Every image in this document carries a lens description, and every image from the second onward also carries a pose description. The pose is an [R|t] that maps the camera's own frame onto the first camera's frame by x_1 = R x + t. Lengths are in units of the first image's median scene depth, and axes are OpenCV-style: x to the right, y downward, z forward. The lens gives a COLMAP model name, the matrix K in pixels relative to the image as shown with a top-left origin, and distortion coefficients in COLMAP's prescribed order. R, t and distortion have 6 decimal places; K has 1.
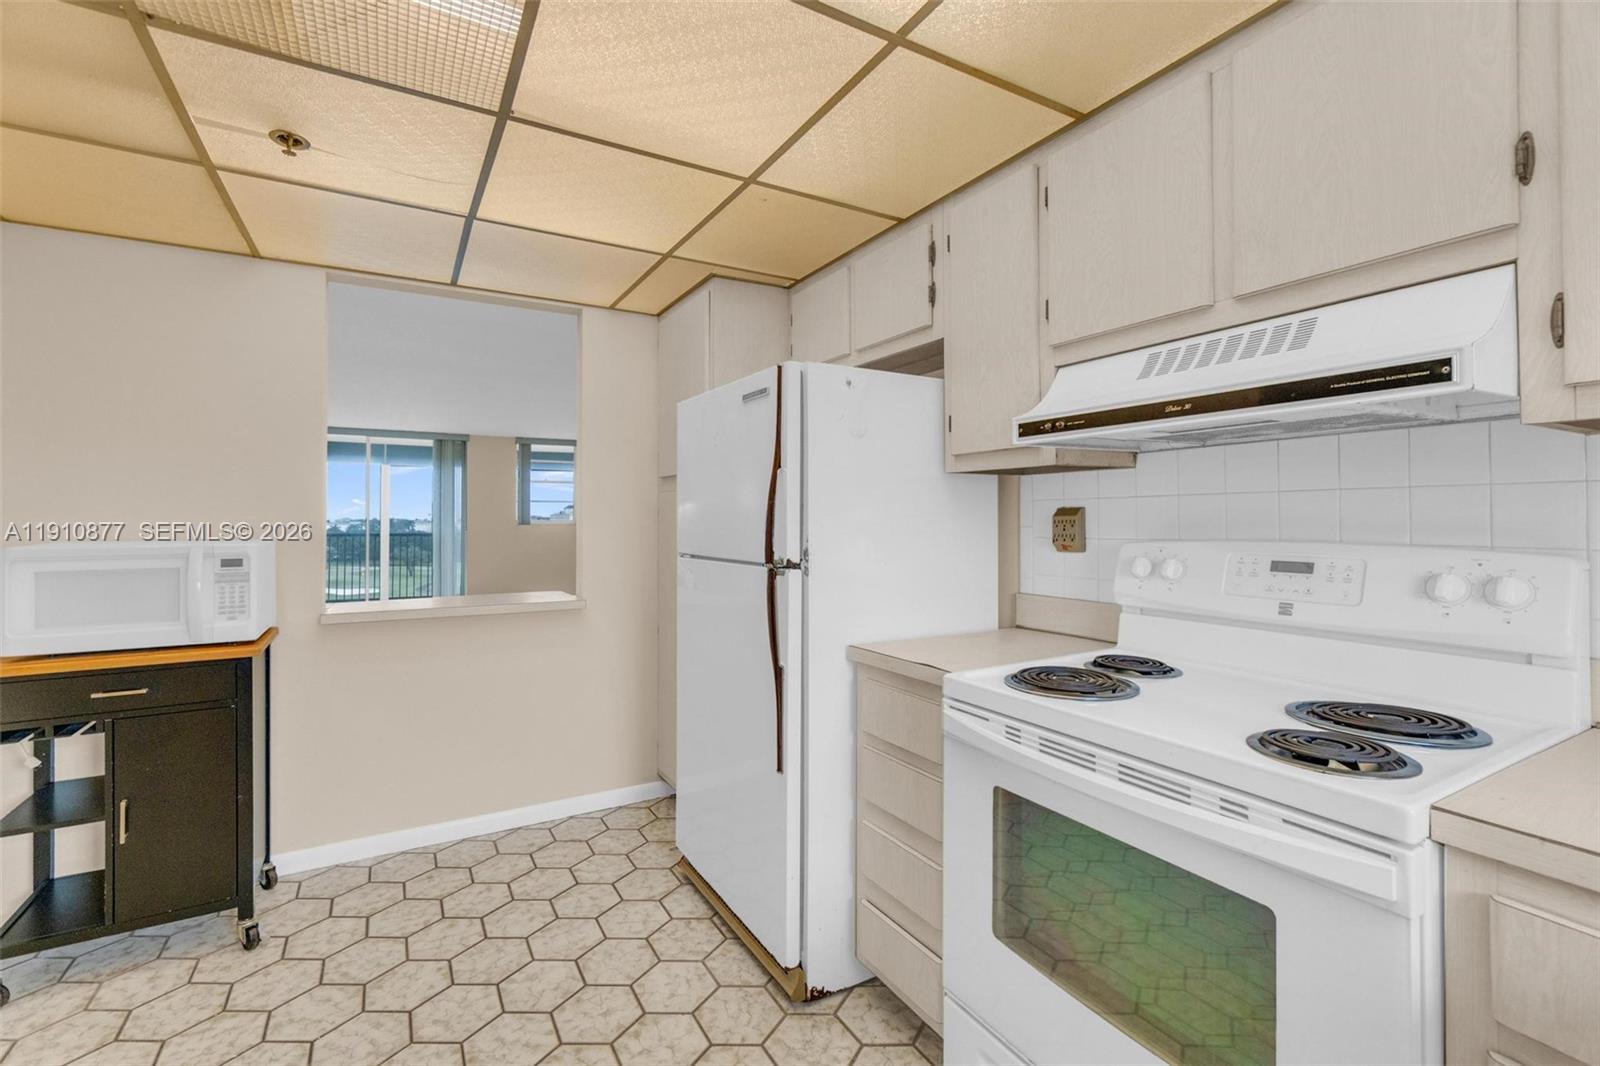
lens RADIAL K [[698.2, 0, 773.7], [0, 698.2, 510.7], [0, 0, 1]] dist [-0.000256, 0.001512]
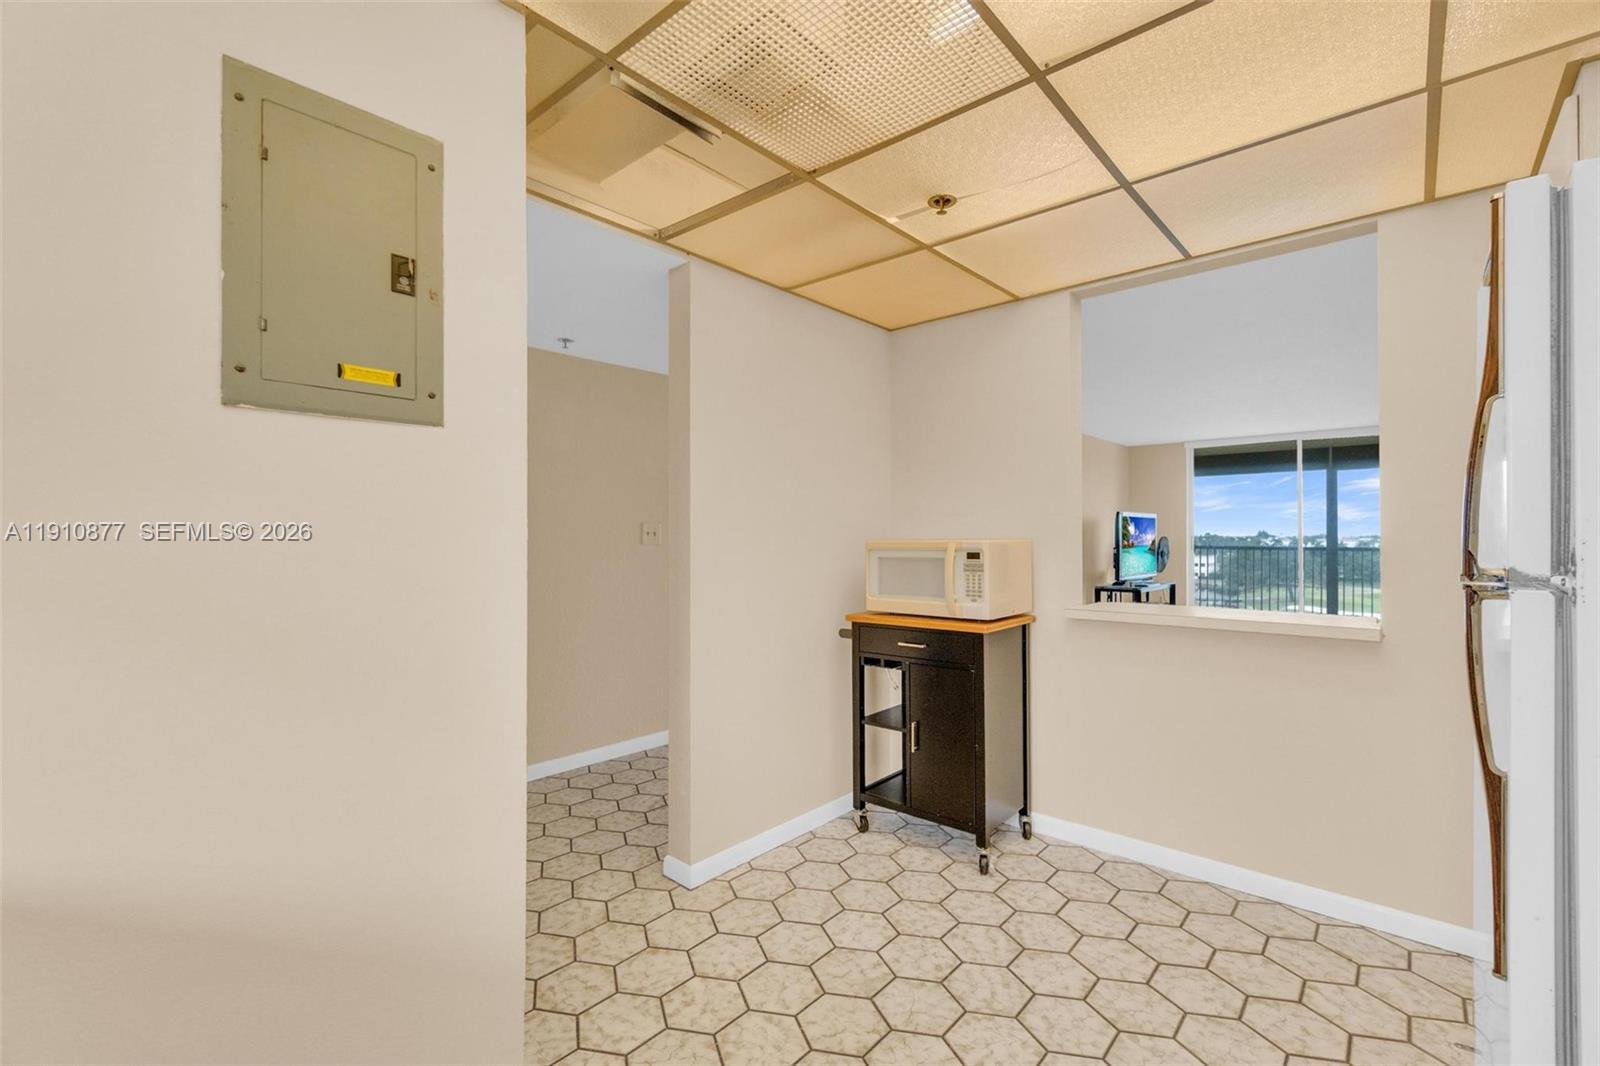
lens RADIAL K [[698.2, 0, 784.6], [0, 698.2, 532.0], [0, 0, 1]] dist [-0.000256, 0.001512]
pose [[0.323870, -0.007820, -0.946069, 0.291956], [0.013830, 0.999898, -0.003530, 0.032216], [0.946000, -0.011941, 0.323946, 0.285034]]
